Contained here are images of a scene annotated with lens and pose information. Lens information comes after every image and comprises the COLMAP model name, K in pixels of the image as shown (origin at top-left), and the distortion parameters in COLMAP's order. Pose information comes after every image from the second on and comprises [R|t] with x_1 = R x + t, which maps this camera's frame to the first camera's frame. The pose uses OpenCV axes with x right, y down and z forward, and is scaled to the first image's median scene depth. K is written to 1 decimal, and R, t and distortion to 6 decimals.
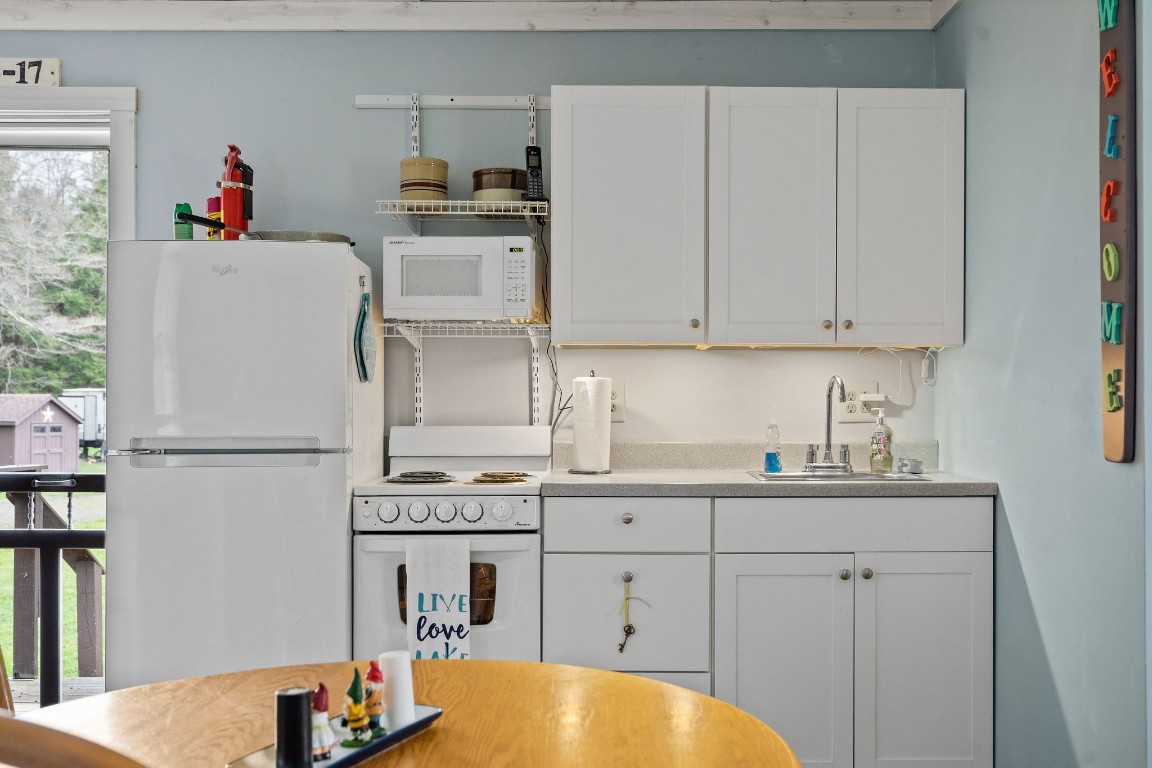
lens RADIAL K [[1124.2, 0, 576.0], [0, 1124.2, 384.0], [0, 0, 1]] dist [0.015149, 0.007402]
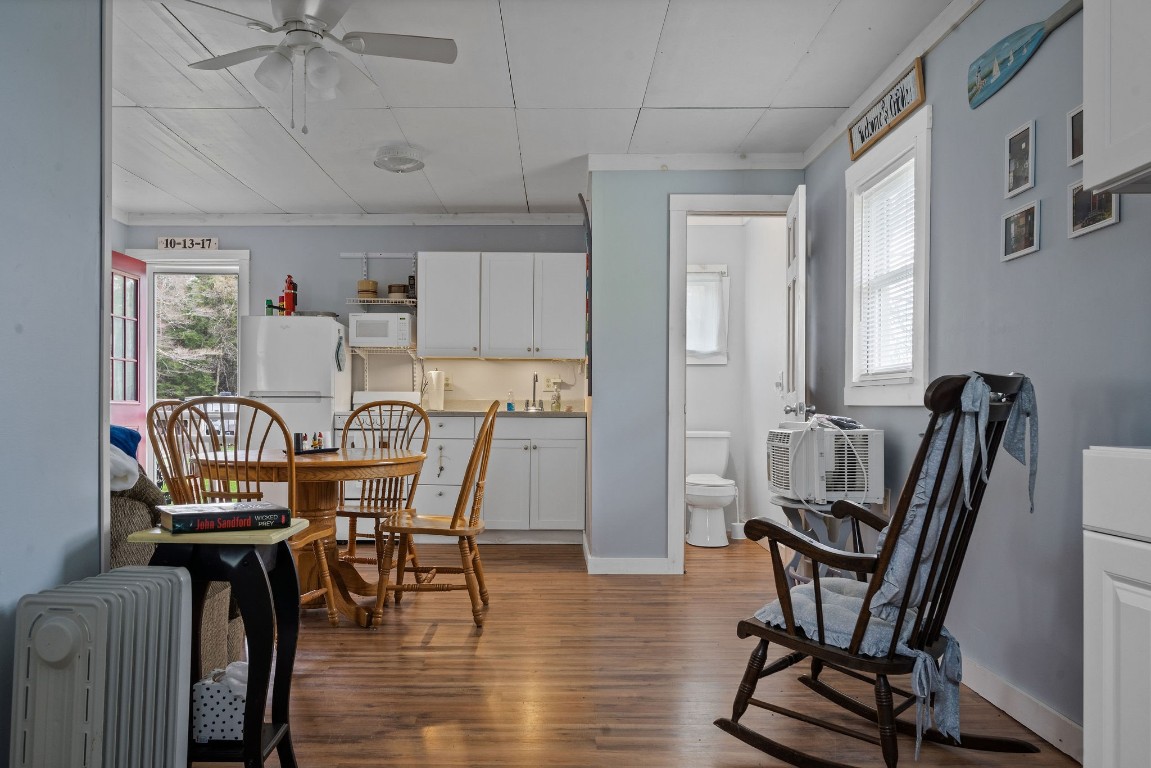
lens RADIAL K [[848.0, 0, 531.7], [0, 848.0, 414.2], [0, 0, 1]] dist [0.001575, 0.000841]
pose [[0.999600, 0.007287, -0.027310, 0.270480], [-0.006901, 0.999876, 0.014179, 0.059101], [0.027410, -0.013985, 0.999526, -0.818796]]
